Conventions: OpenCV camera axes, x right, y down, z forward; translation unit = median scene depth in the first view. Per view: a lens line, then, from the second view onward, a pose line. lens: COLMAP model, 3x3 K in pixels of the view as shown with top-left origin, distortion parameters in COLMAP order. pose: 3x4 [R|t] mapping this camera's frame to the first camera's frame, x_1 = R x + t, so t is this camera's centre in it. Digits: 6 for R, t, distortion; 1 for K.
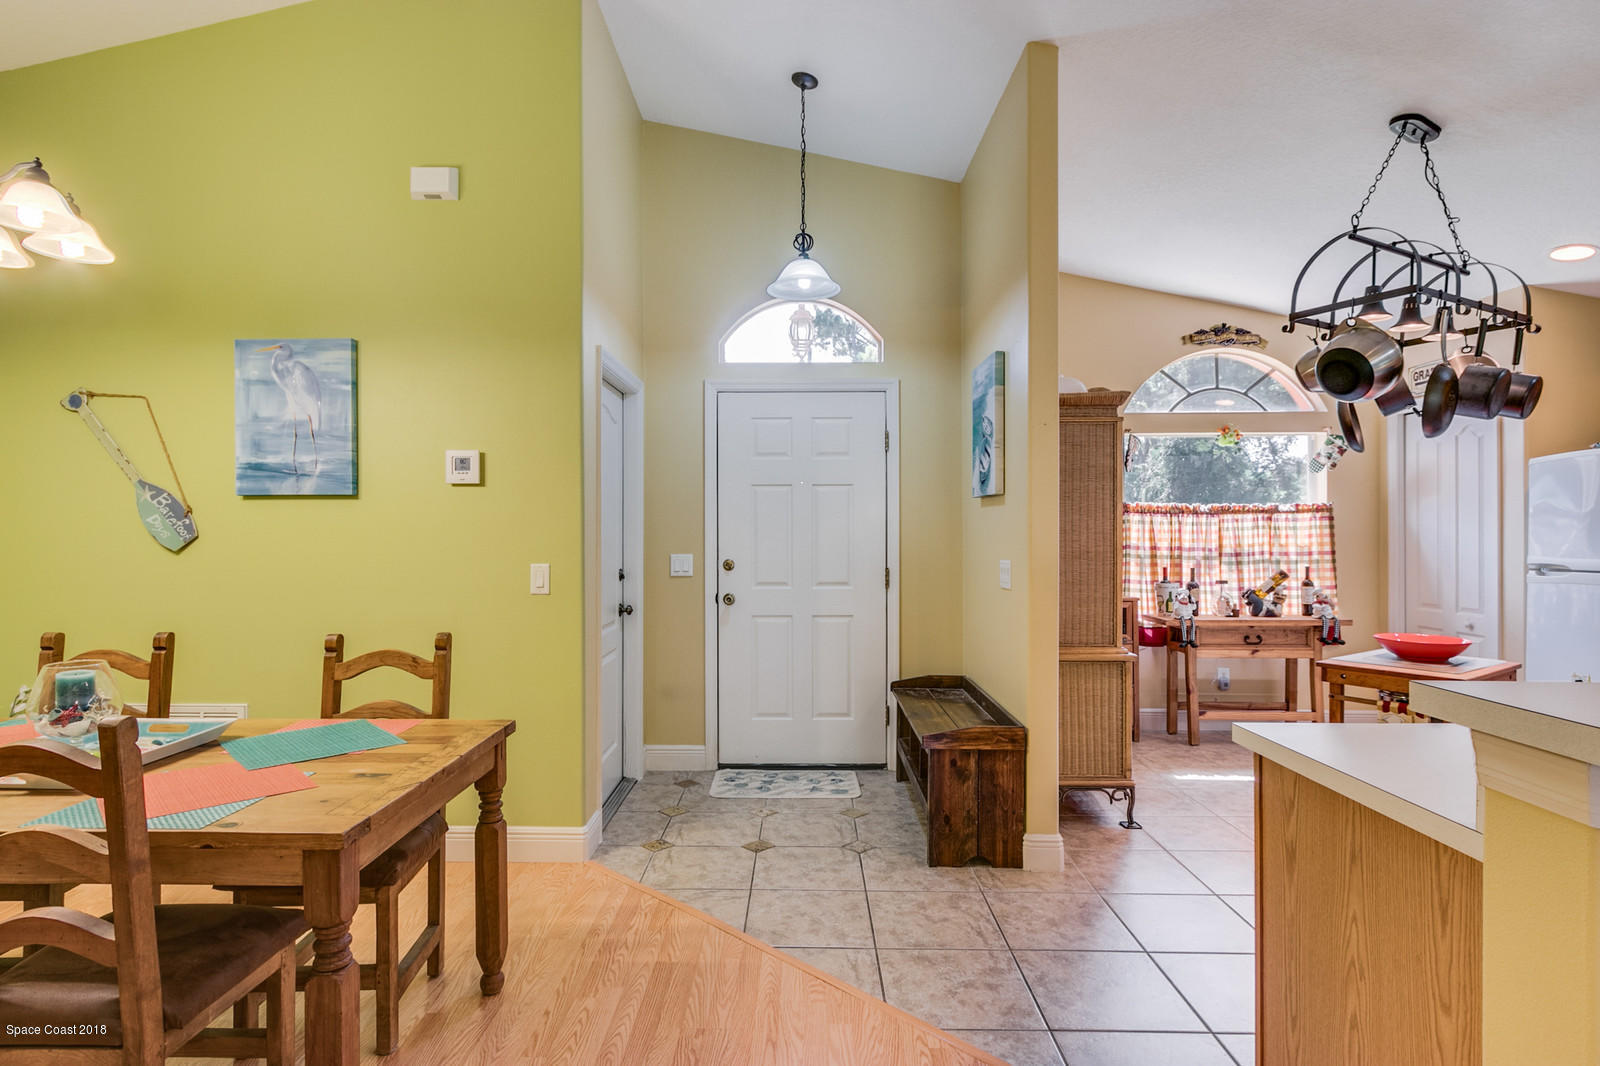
lens RADIAL K [[839.2, 0, 774.9], [0, 839.2, 533.0], [0, 0, 1]] dist [0.006711, -0.004140]
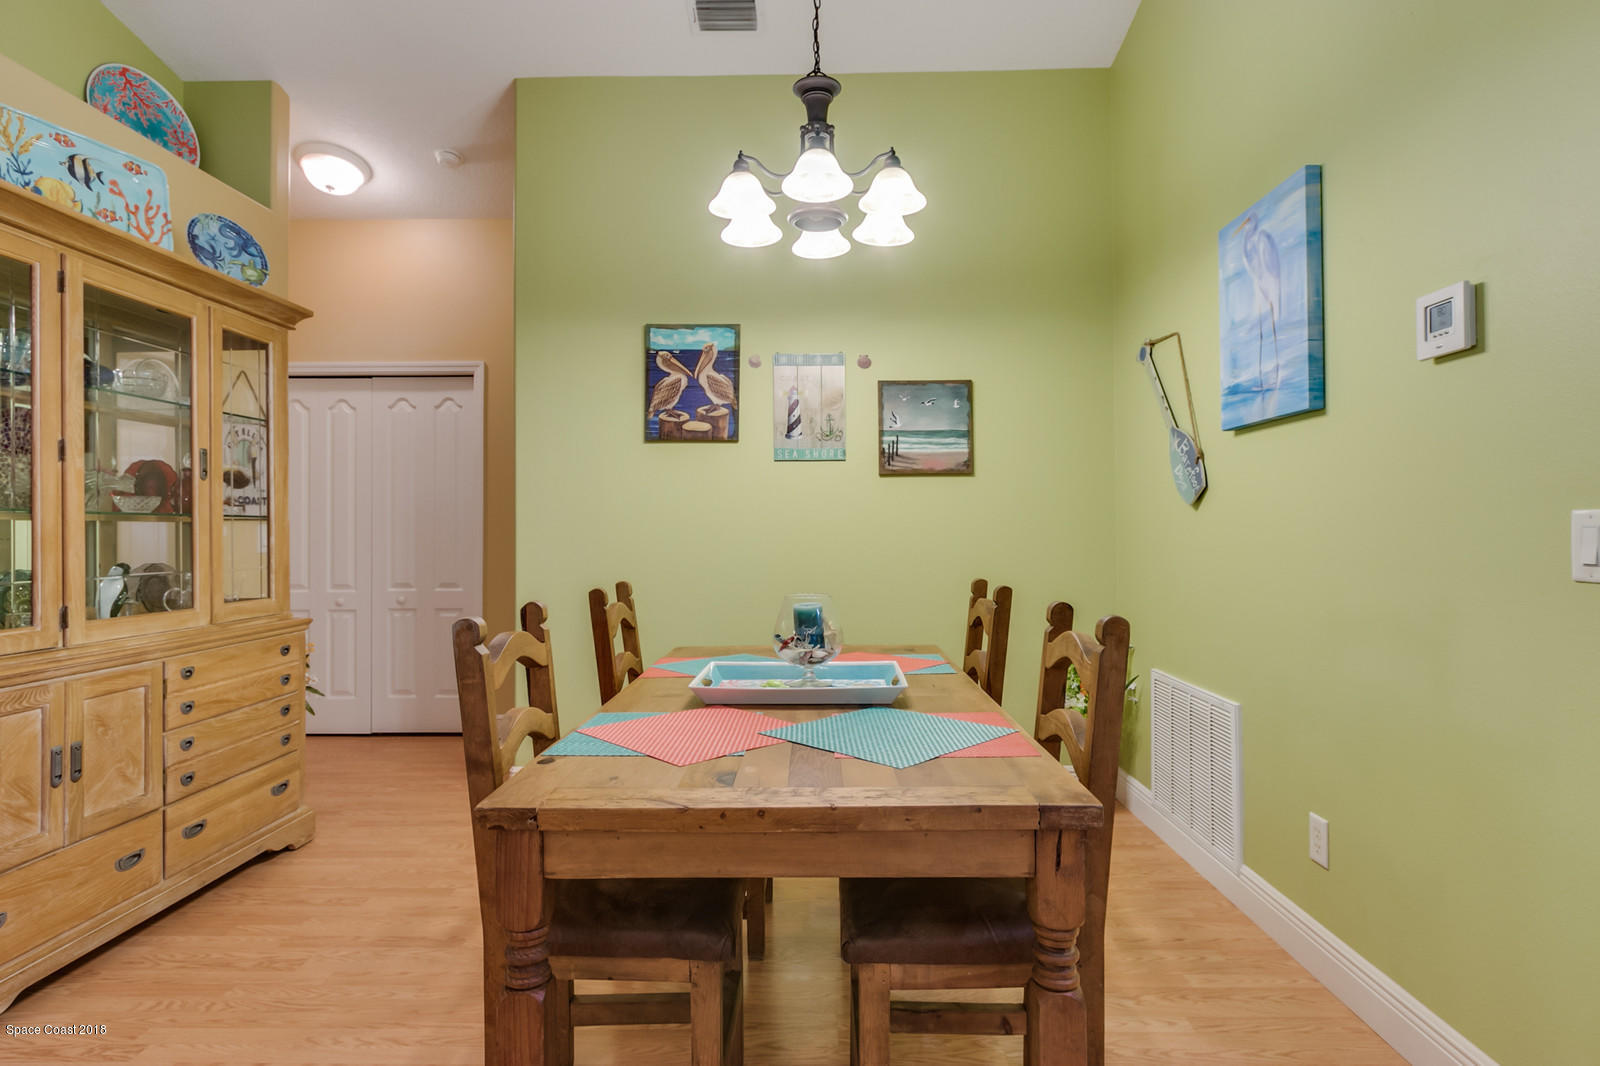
lens RADIAL K [[839.2, 0, 811.0], [0, 839.2, 521.5], [0, 0, 1]] dist [0.006711, -0.004140]
pose [[0.027861, -0.010776, -0.999554, 0.110326], [0.005814, 0.999927, -0.010618, 0.039822], [0.999595, -0.005516, 0.027921, 0.530083]]
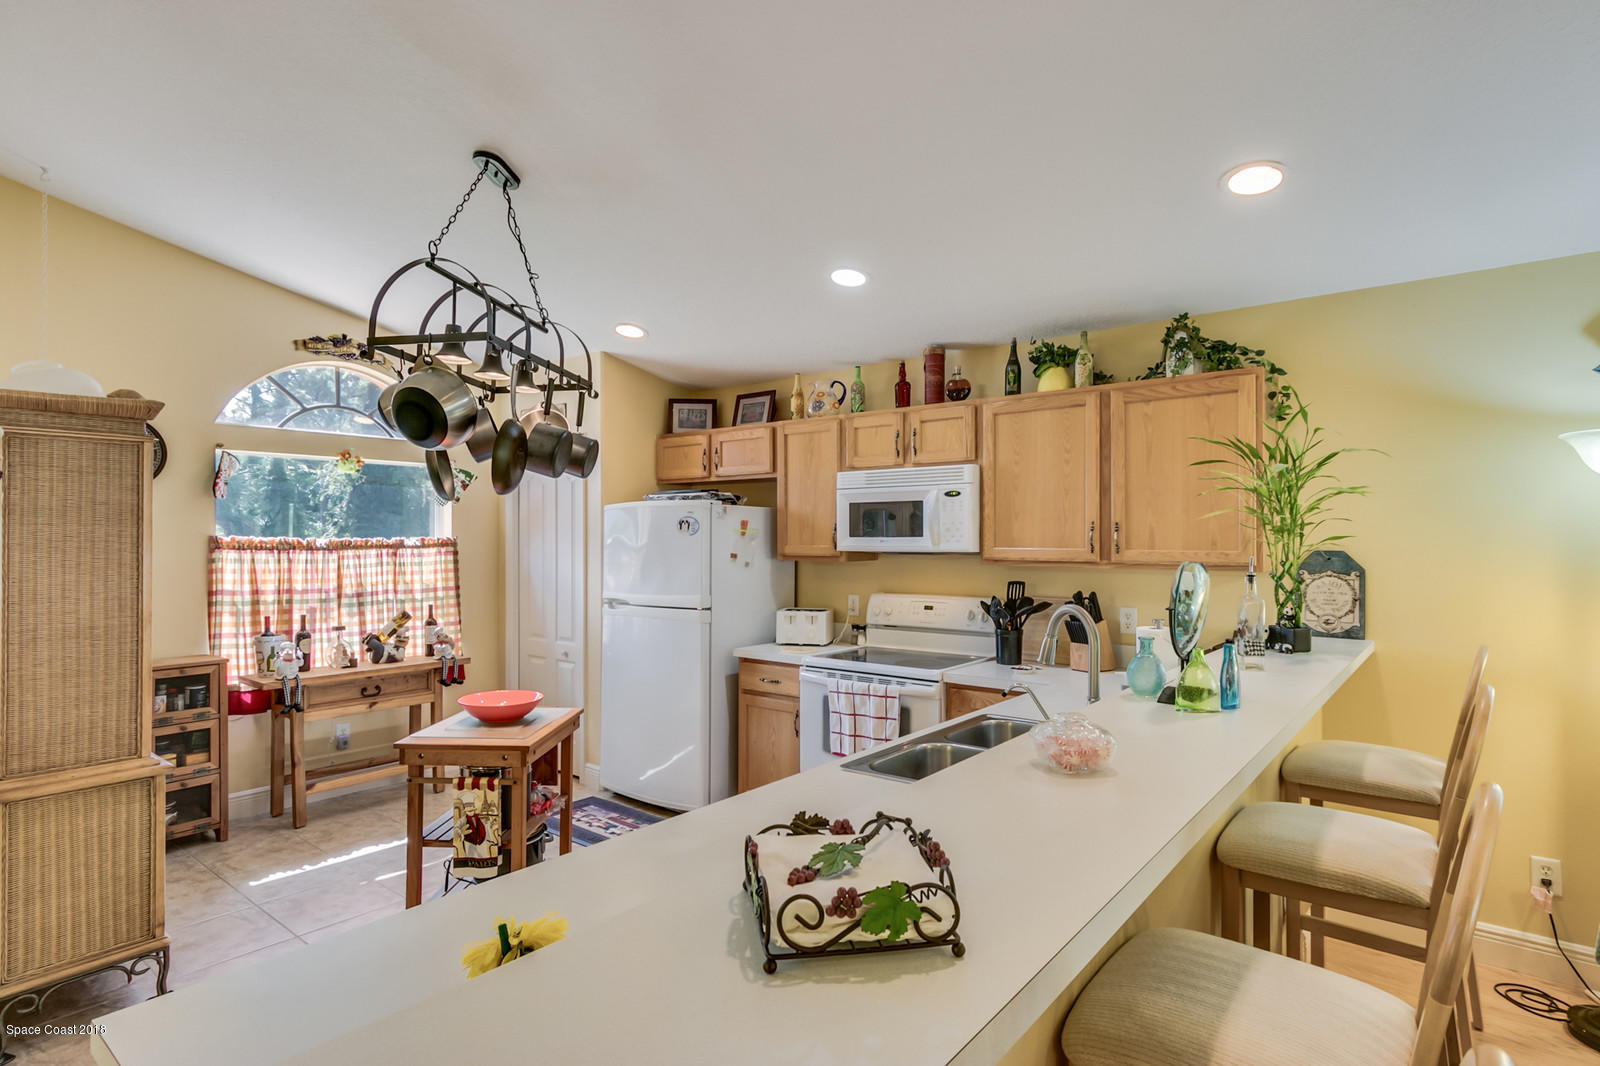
lens RADIAL K [[839.2, 0, 790.6], [0, 839.2, 534.9], [0, 0, 1]] dist [0.006711, -0.004140]
pose [[0.611874, 0.001939, 0.790953, 0.173045], [0.001413, 0.999993, -0.003545, -0.049095], [-0.790954, 0.003287, 0.611867, 0.120969]]
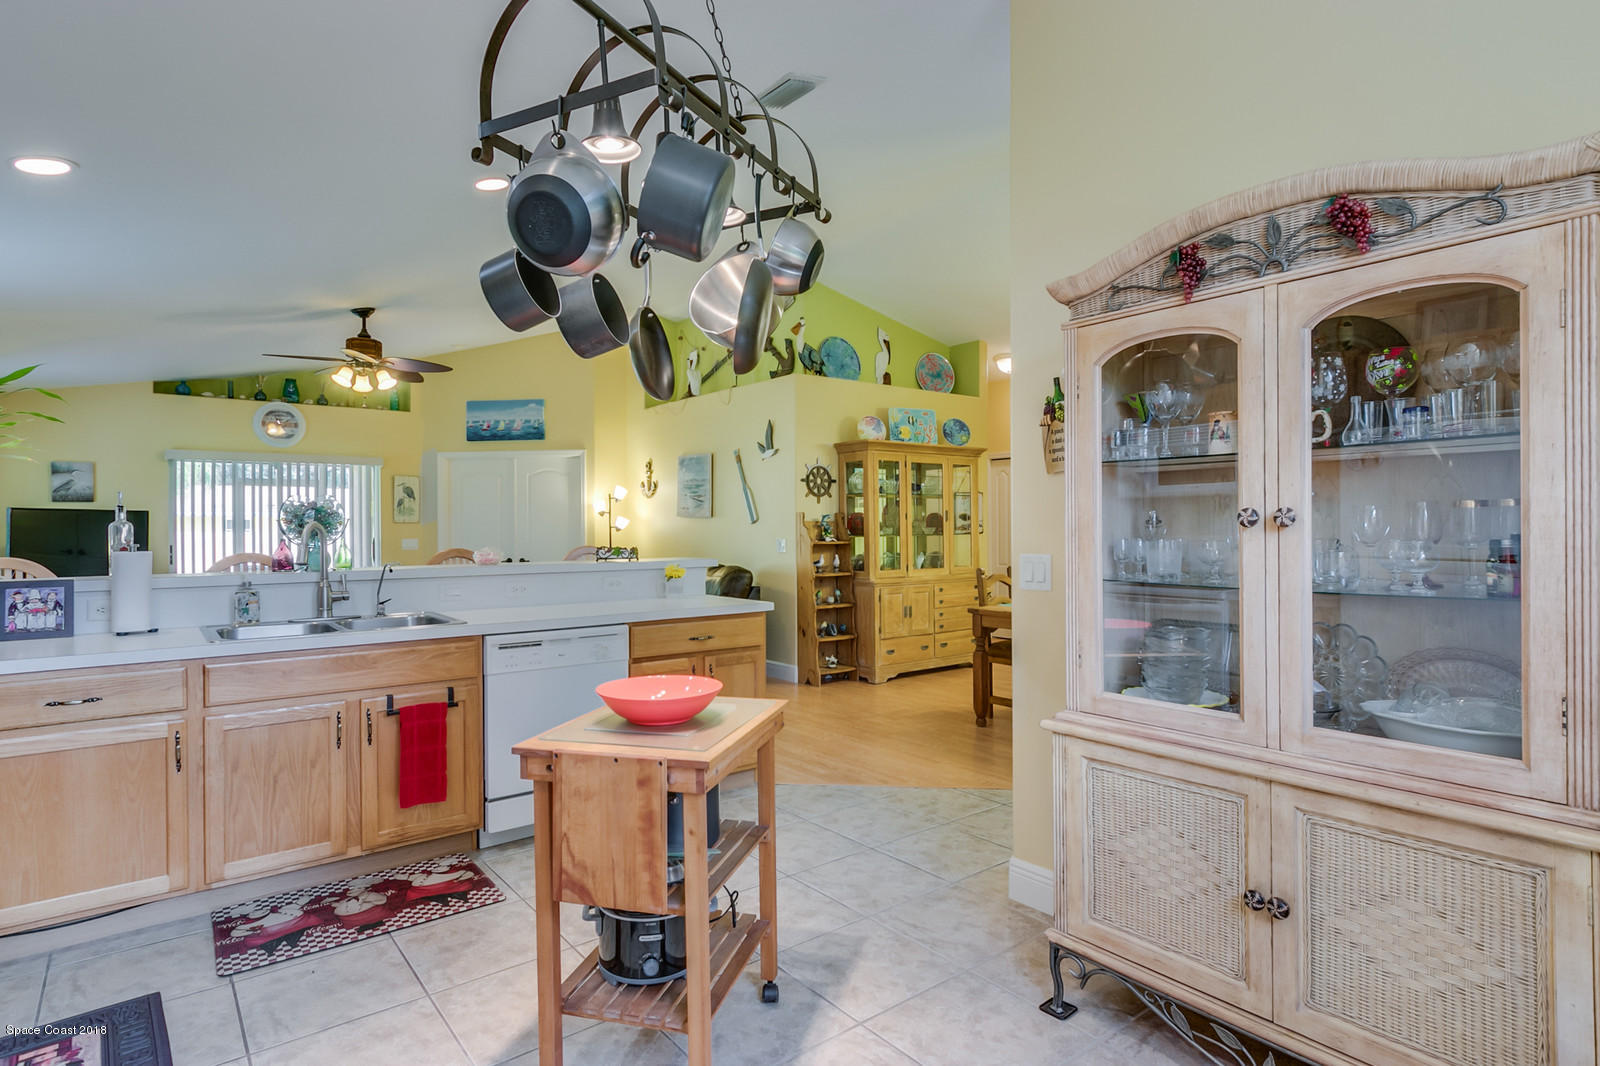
lens RADIAL K [[839.2, 0, 789.8], [0, 839.2, 530.7], [0, 0, 1]] dist [0.006711, -0.004140]
pose [[-0.765474, 0.006510, -0.643434, 0.935016], [0.006810, 0.999975, 0.002016, 0.008603], [0.643431, -0.002839, -0.765499, 1.309018]]
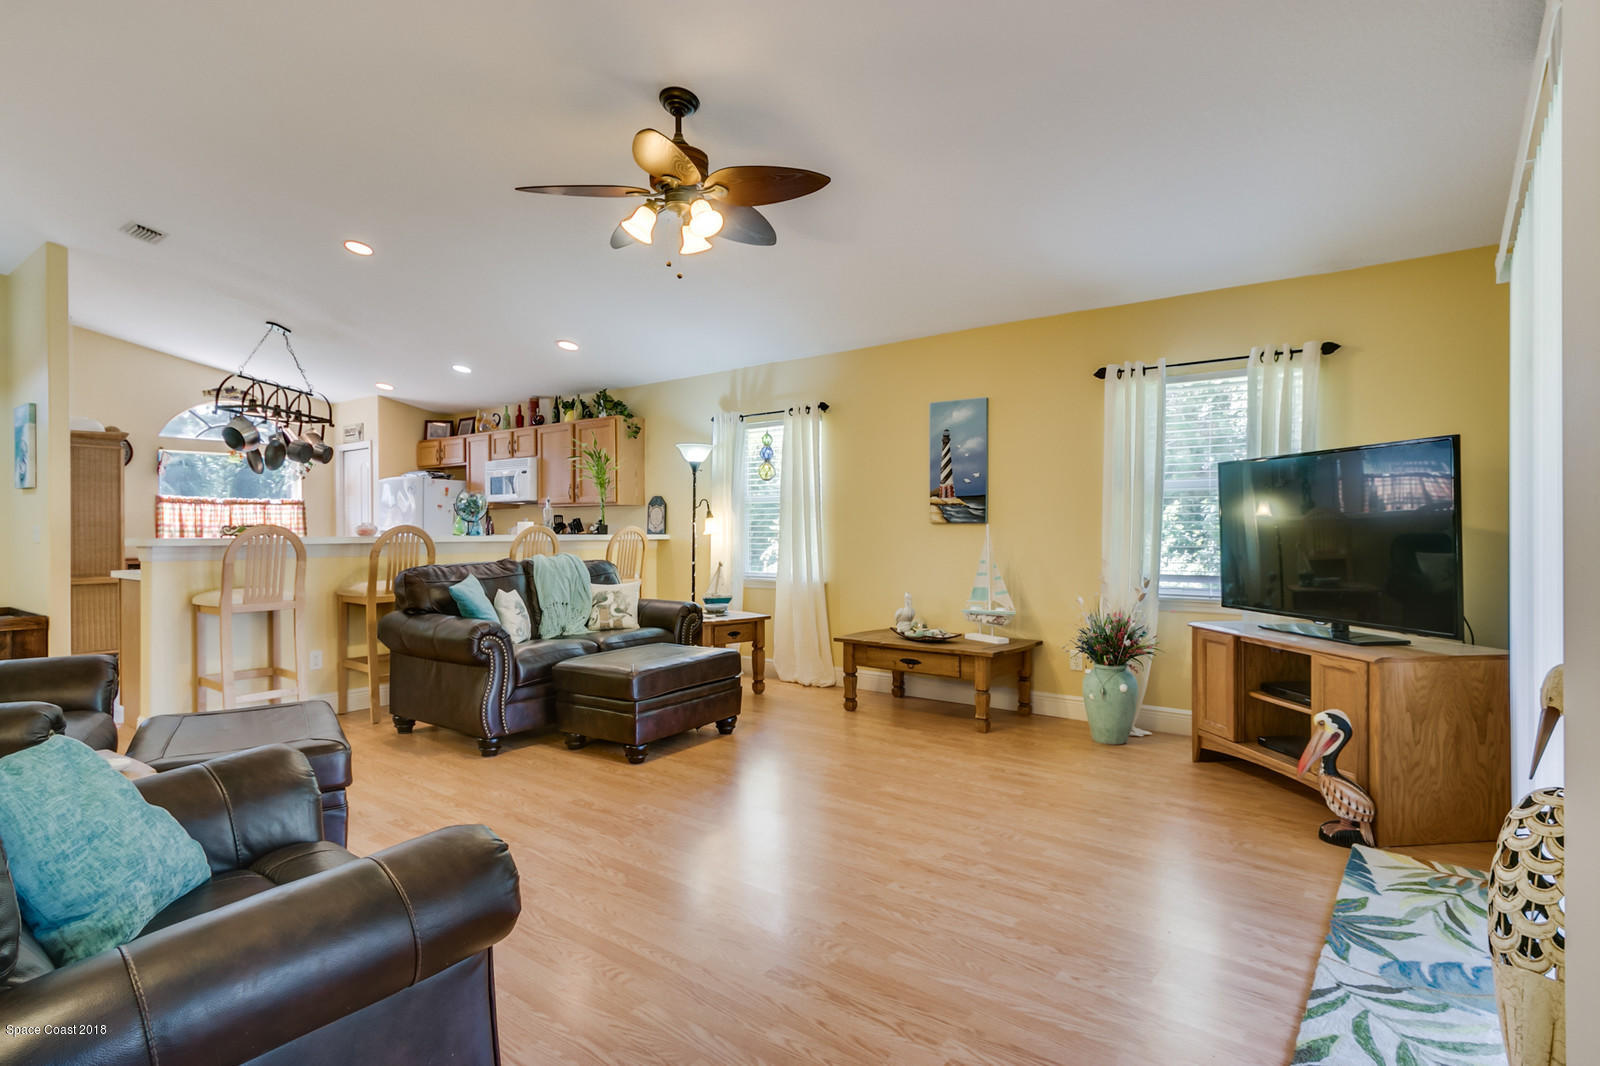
lens RADIAL K [[839.2, 0, 792.7], [0, 839.2, 534.2], [0, 0, 1]] dist [0.006711, -0.004140]
pose [[0.597789, -0.005562, 0.801635, -0.166241], [0.003173, 0.999985, 0.004572, 0.042669], [-0.801648, -0.000189, 0.597797, -1.171142]]
